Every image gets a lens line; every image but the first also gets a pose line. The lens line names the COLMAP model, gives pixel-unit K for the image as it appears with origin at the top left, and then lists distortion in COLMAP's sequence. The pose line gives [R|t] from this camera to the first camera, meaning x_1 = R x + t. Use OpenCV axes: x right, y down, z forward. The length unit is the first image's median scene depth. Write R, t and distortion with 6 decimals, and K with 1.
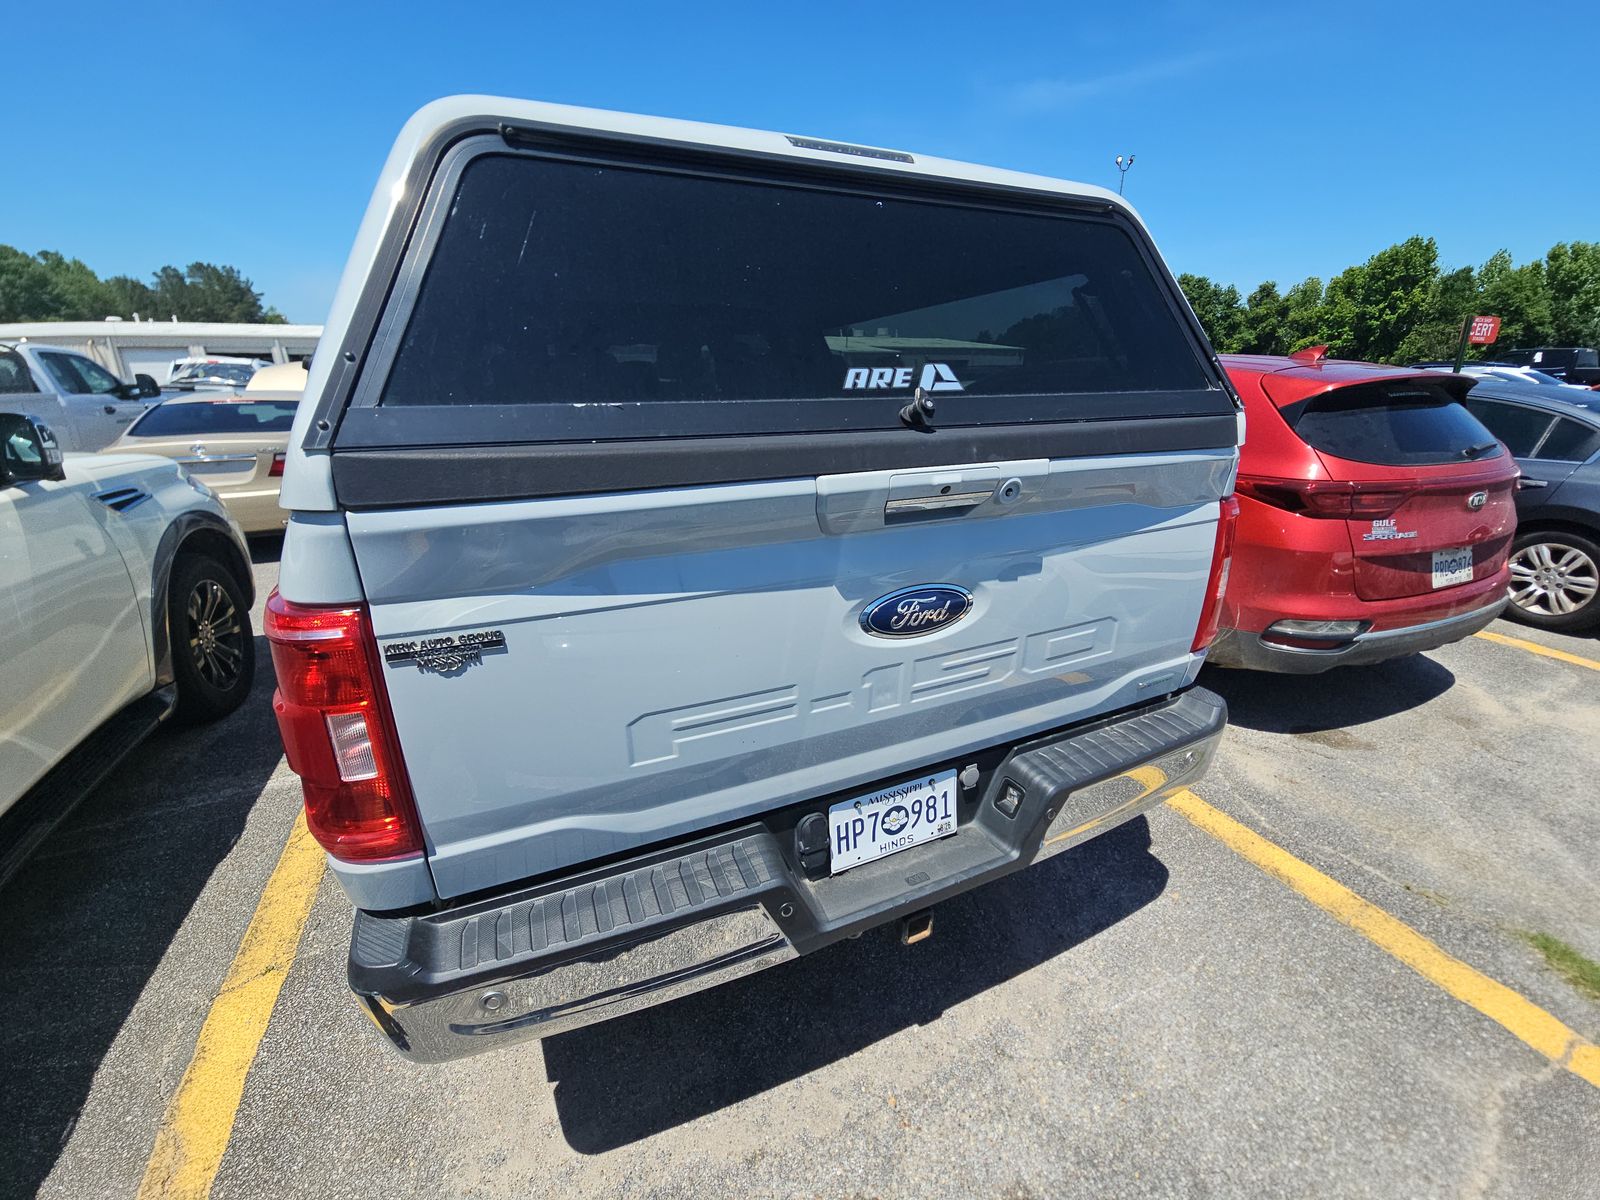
lens RADIAL K [[650.1, 0, 802.6], [0, 650.1, 597.7], [0, 0, 1]] dist [0.021981, -0.015885]
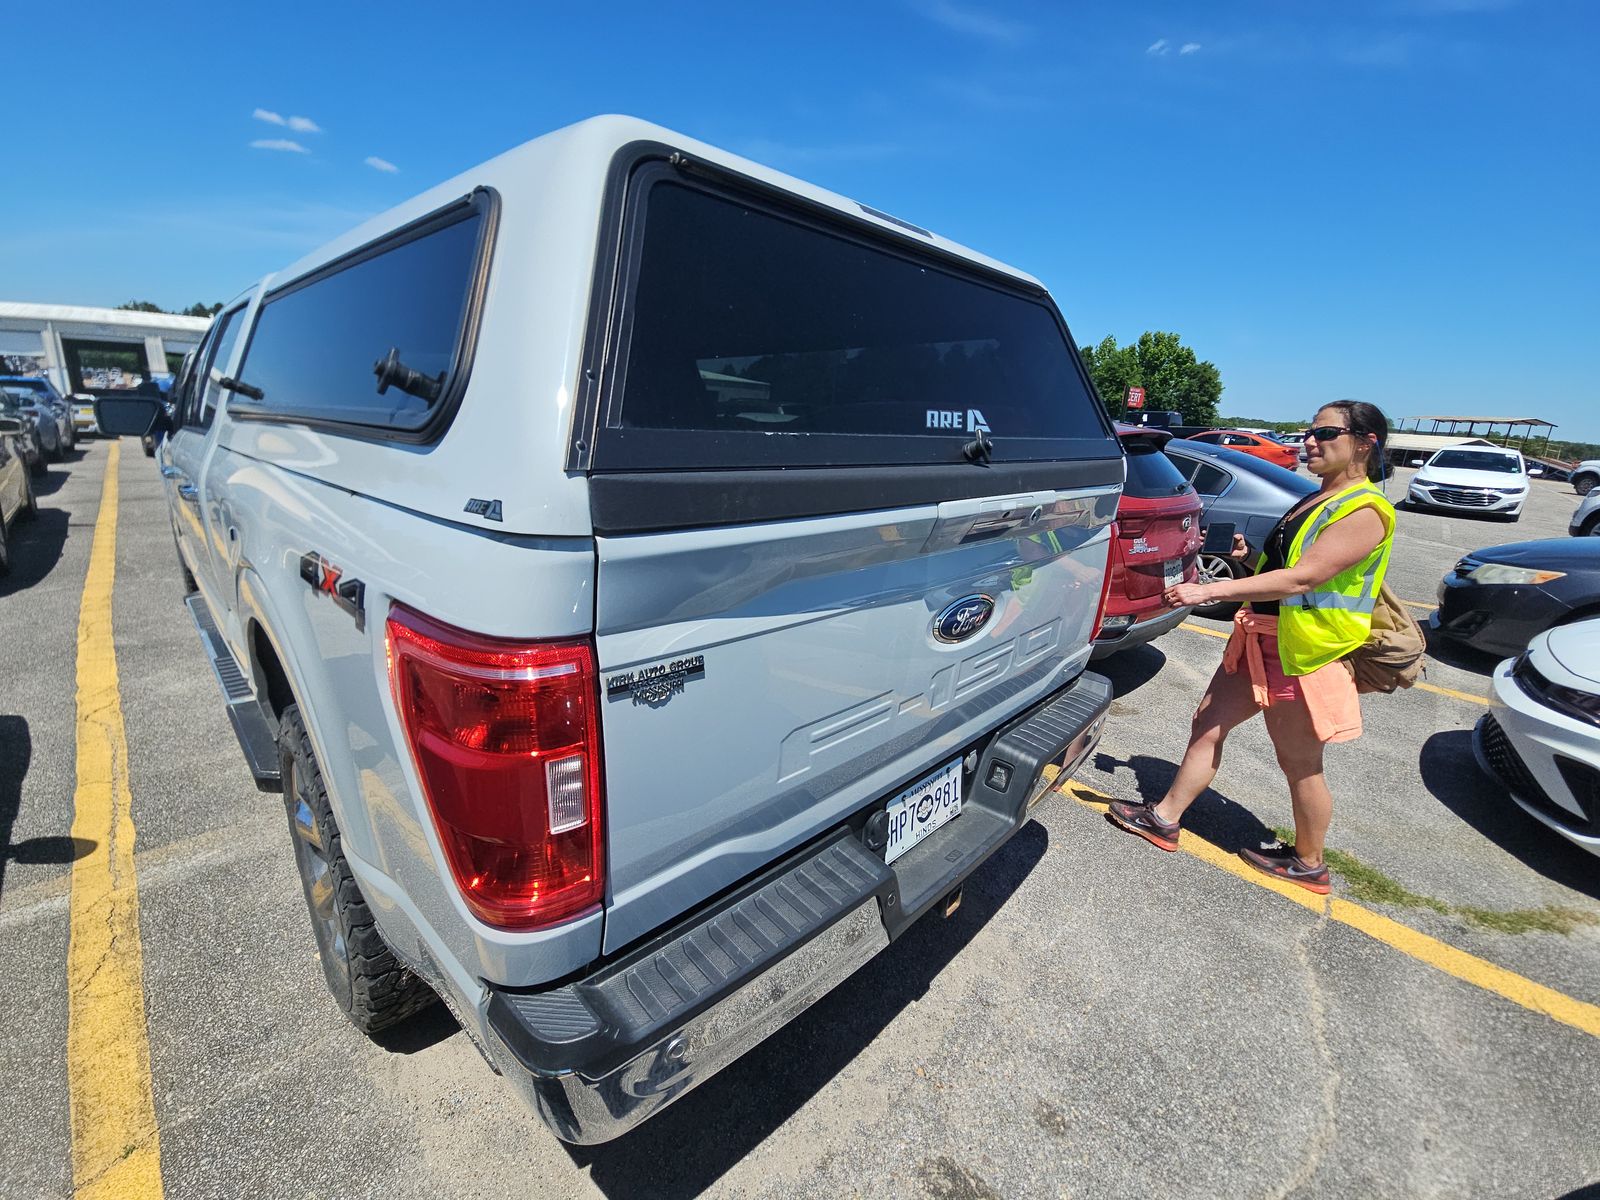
lens RADIAL K [[656.4, 0, 800.0], [0, 656.4, 600.0], [0, 0, 1]] dist [0.026674, -0.021010]
pose [[0.930860, -0.045573, 0.362522, -0.464086], [0.059171, 0.997896, -0.026490, 0.001198], [-0.360552, 0.046109, 0.931599, 0.008301]]
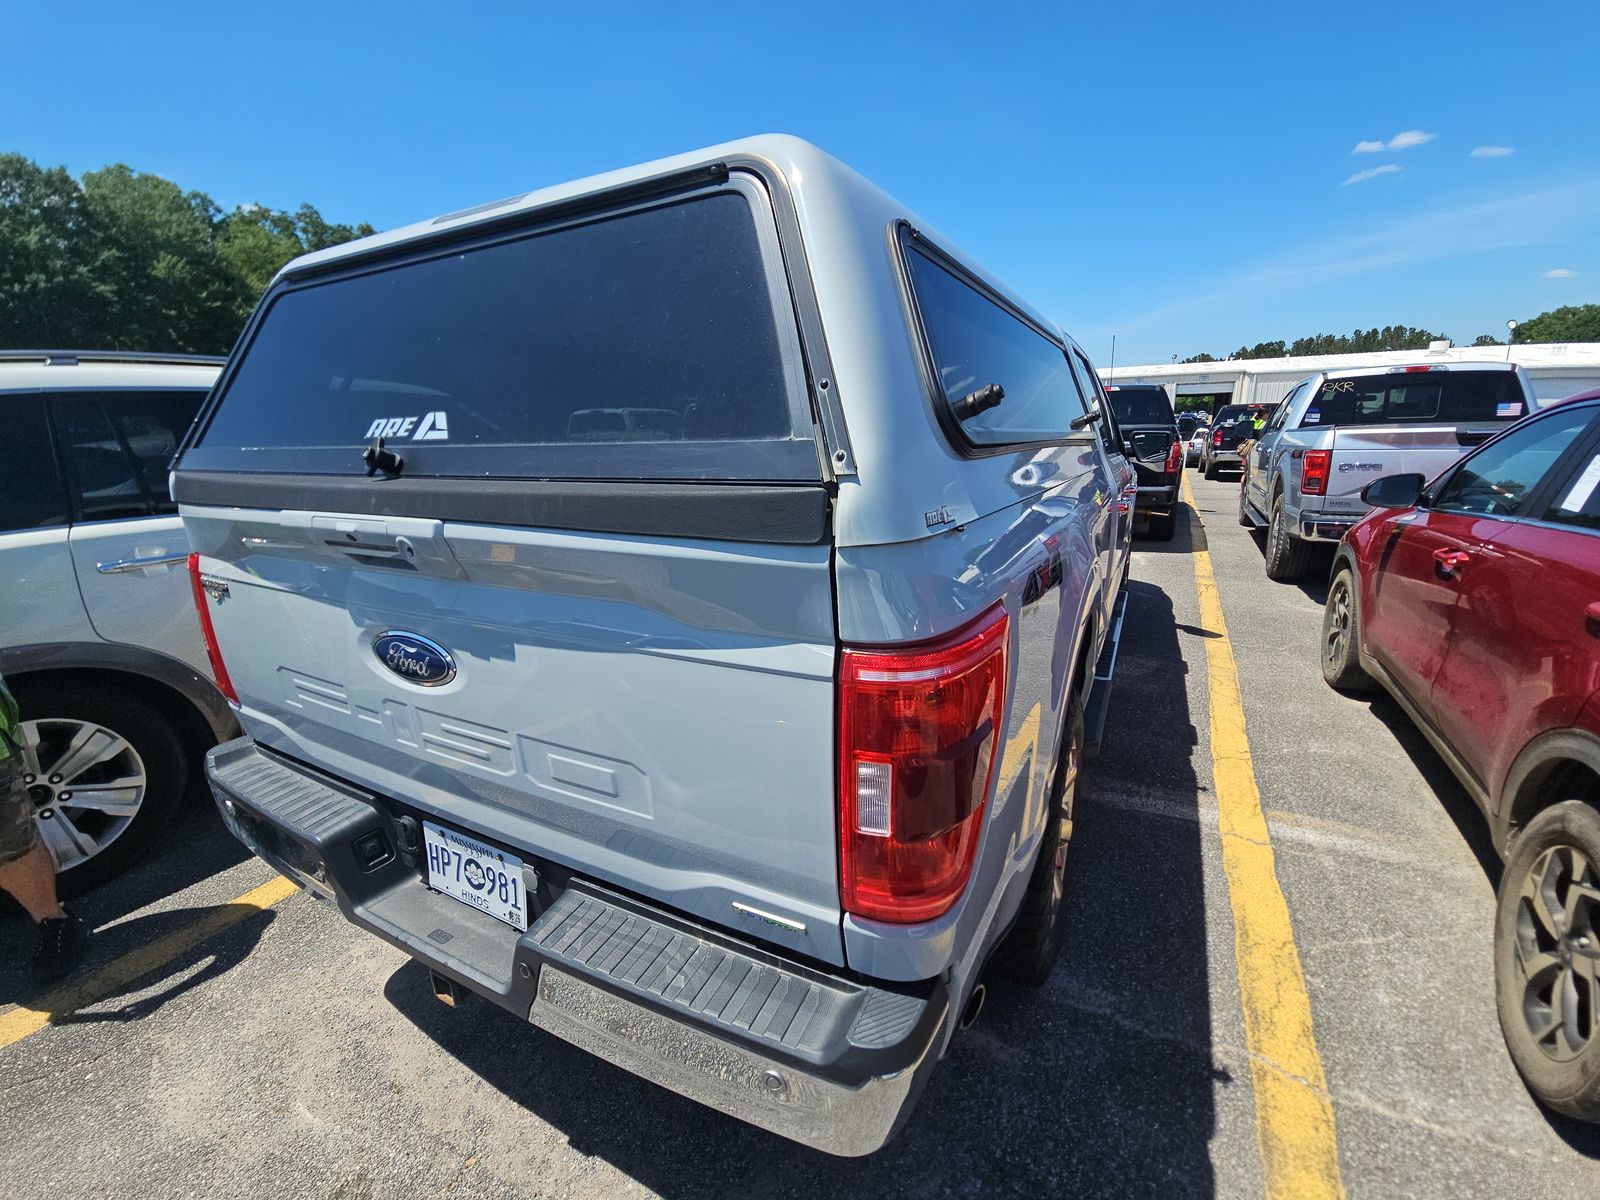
lens RADIAL K [[650.1, 0, 802.6], [0, 650.1, 597.7], [0, 0, 1]] dist [0.021981, -0.015885]
pose [[0.608236, 0.193299, -0.769860, 1.138880], [-0.232171, 0.970803, 0.060323, -0.236236], [0.759042, 0.142048, 0.635356, 0.714234]]
